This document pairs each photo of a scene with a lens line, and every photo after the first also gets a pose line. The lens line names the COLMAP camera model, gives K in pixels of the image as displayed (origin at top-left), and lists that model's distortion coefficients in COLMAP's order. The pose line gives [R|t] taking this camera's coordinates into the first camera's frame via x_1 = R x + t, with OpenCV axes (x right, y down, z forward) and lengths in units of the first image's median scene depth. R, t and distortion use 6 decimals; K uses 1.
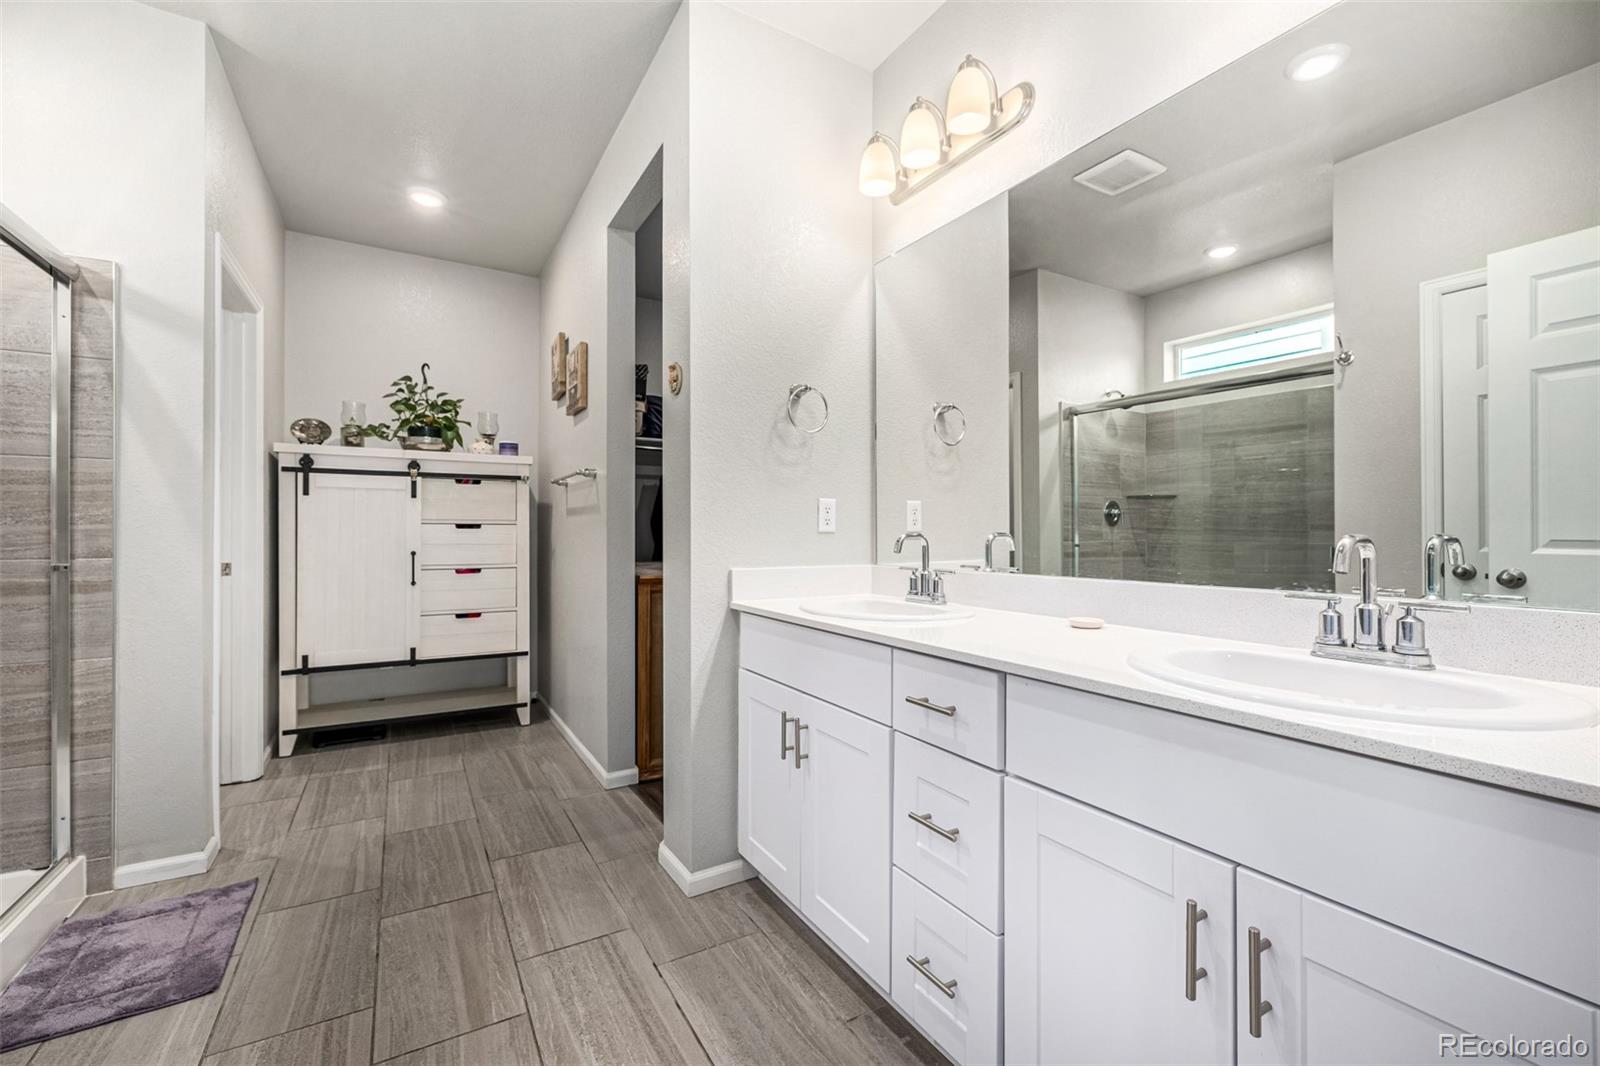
lens RADIAL K [[684.6, 0, 800.0], [0, 684.6, 533.0], [0, 0, 1]] dist [0.010858, 0.000424]
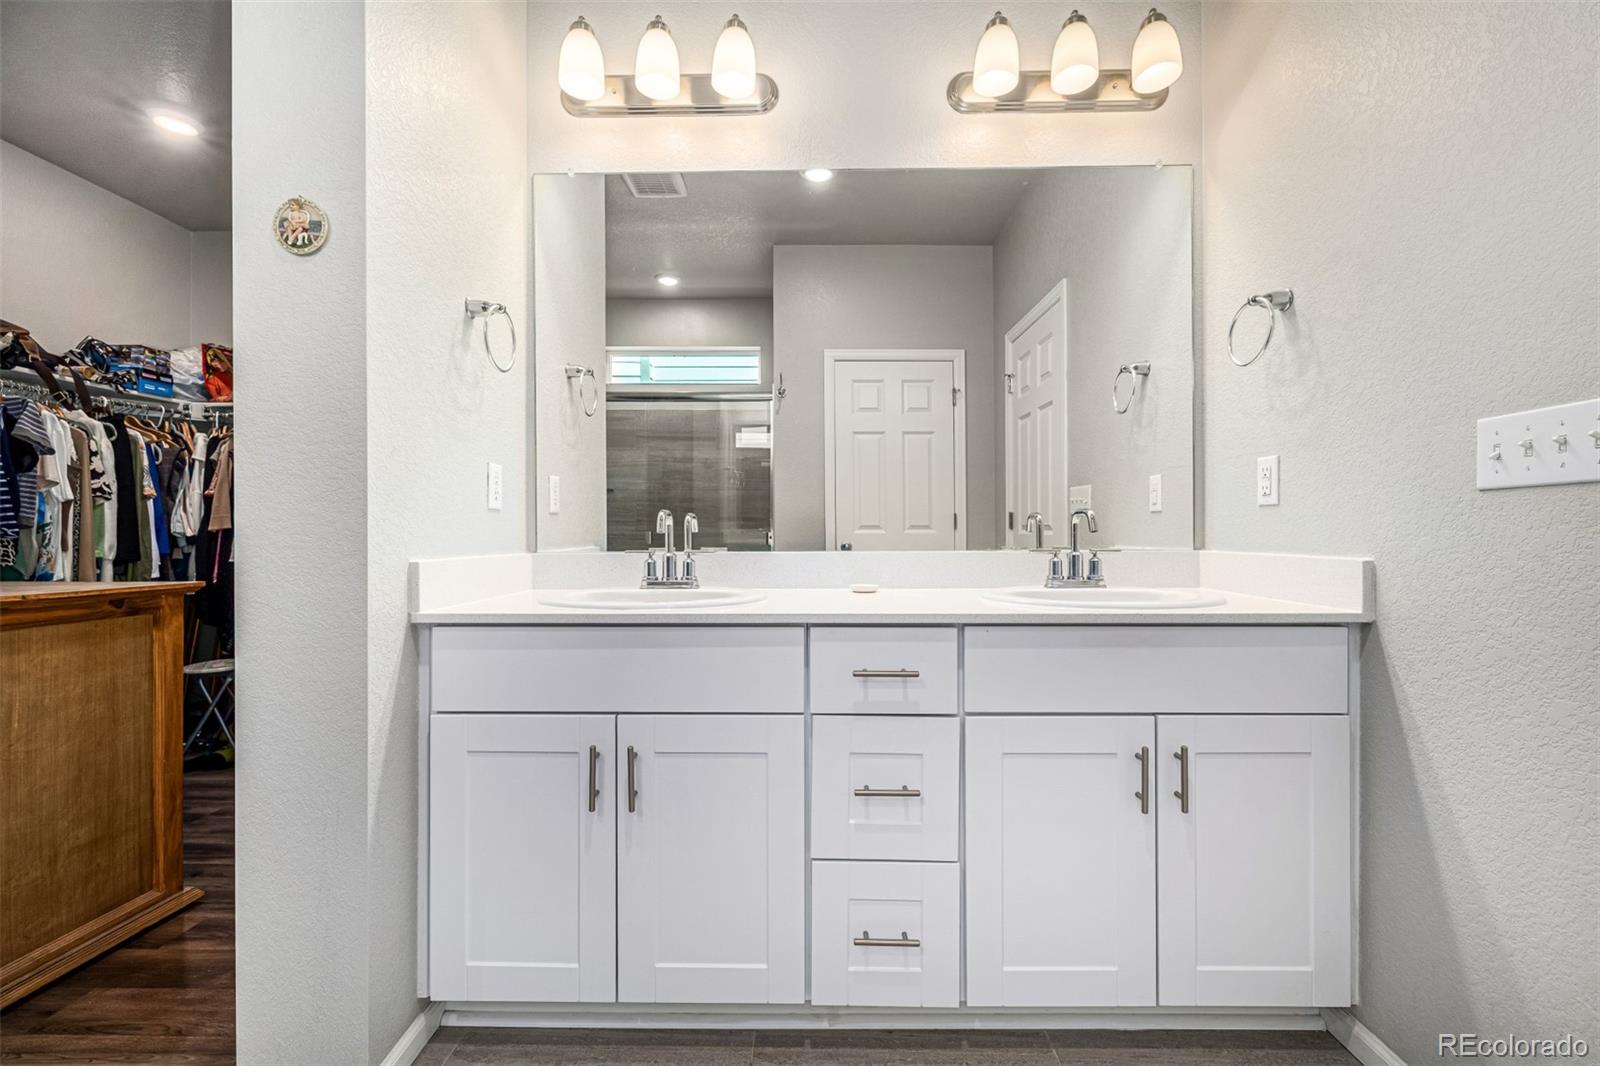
lens RADIAL K [[684.6, 0, 800.0], [0, 684.6, 533.0], [0, 0, 1]] dist [0.010858, 0.000424]
pose [[0.522554, -0.005931, 0.852586, -0.562320], [0.007292, 0.999970, 0.002486, 0.033373], [-0.852575, 0.004918, 0.522582, 0.448404]]
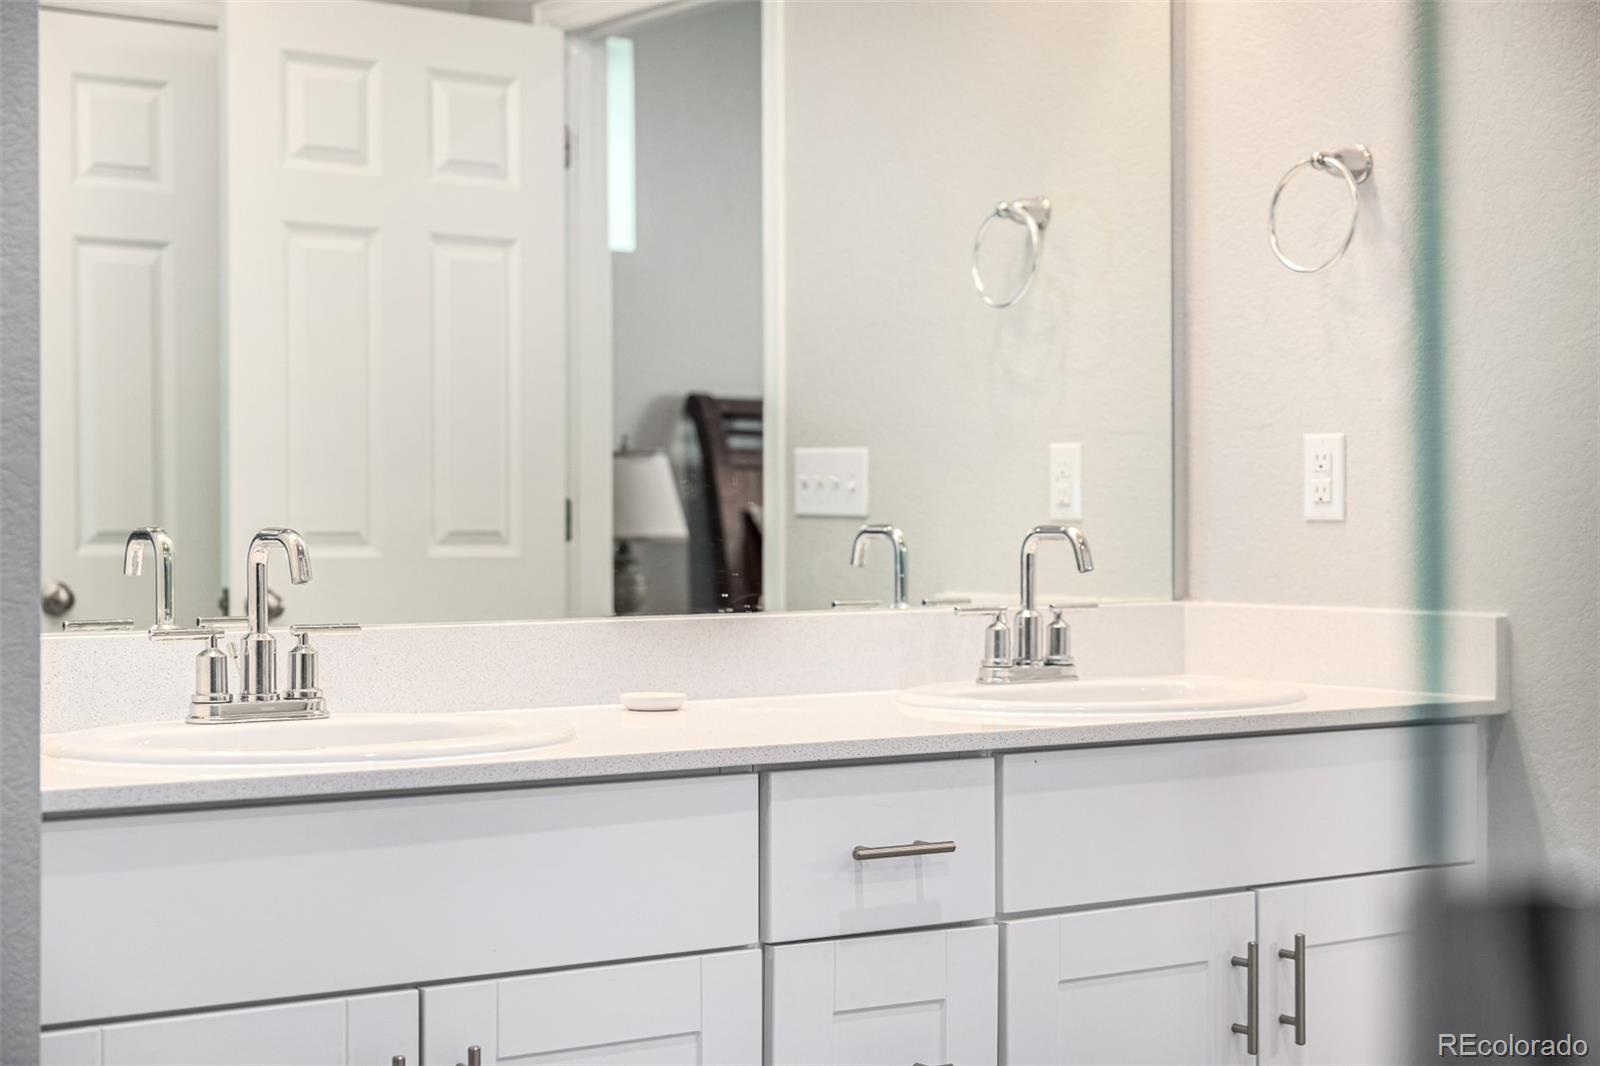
lens RADIAL K [[2737.0, 0, 800.0], [0, 2737.0, 533.0], [0, 0, 1]] dist [0.160511, -0.001600]
pose [[-0.097300, -0.009106, 0.995213, -1.471489], [0.005614, 0.999937, 0.009698, -0.010122], [-0.995239, 0.006531, -0.097243, 0.989474]]
